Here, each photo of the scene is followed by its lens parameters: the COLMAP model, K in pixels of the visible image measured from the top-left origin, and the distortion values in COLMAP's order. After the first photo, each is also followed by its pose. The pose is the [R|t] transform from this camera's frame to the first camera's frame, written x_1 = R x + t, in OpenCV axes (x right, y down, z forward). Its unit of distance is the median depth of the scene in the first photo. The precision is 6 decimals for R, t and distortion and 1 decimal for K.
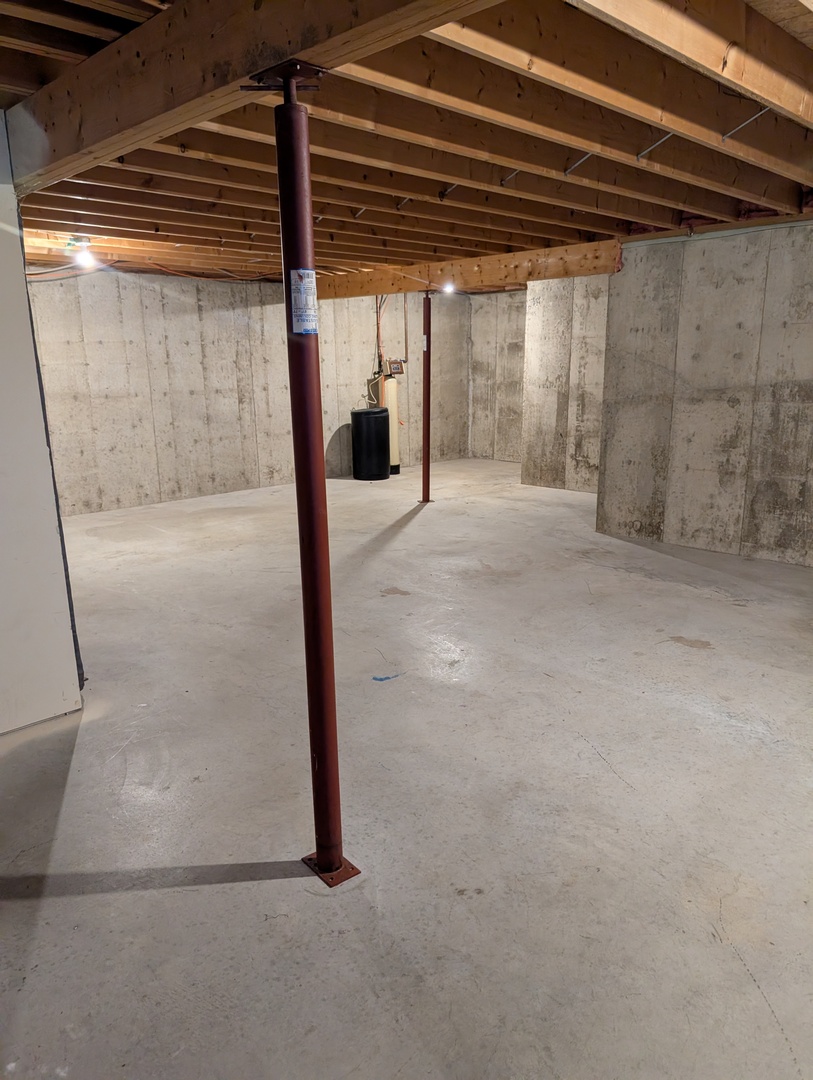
lens RADIAL K [[780.7, 0, 401.9], [0, 780.7, 547.6], [0, 0, 1]] dist [-0.001275, 0.005042]
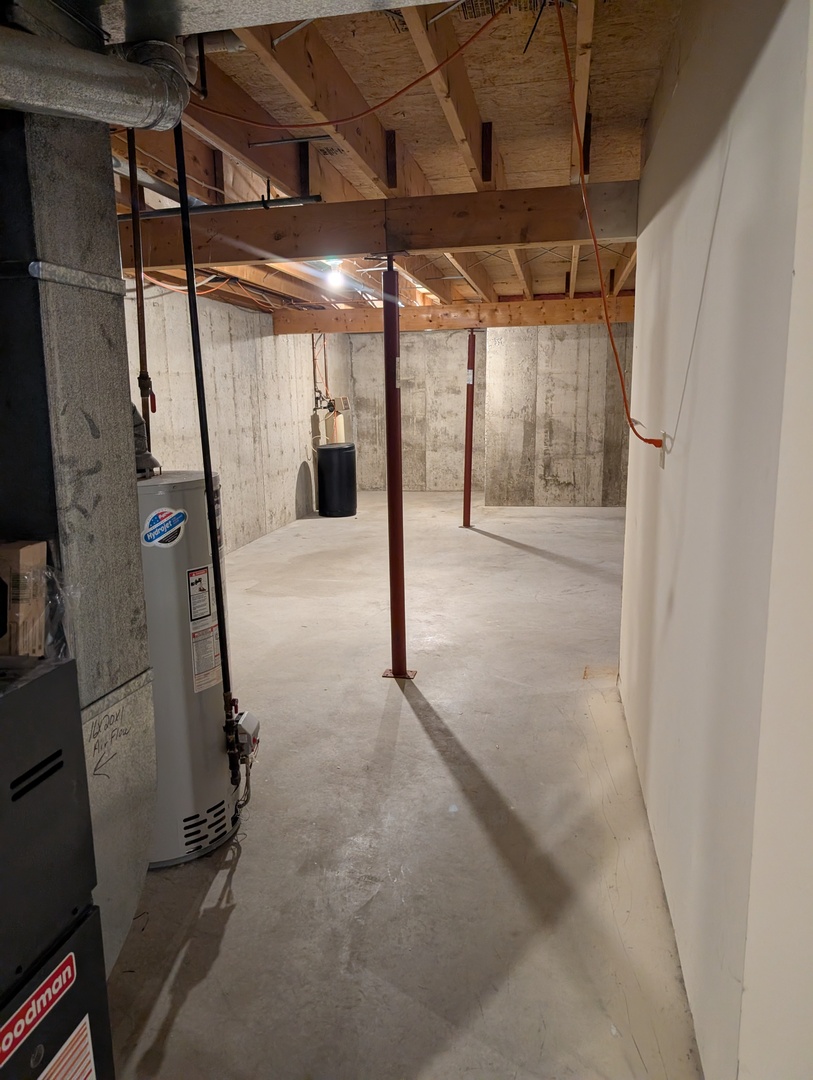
lens RADIAL K [[780.7, 0, 398.3], [0, 780.7, 536.6], [0, 0, 1]] dist [-0.001275, 0.005042]
pose [[0.835765, -0.104959, 0.538962, -0.583597], [0.141303, 0.989614, -0.026397, -0.030546], [-0.530594, 0.098219, 0.841916, 0.165021]]
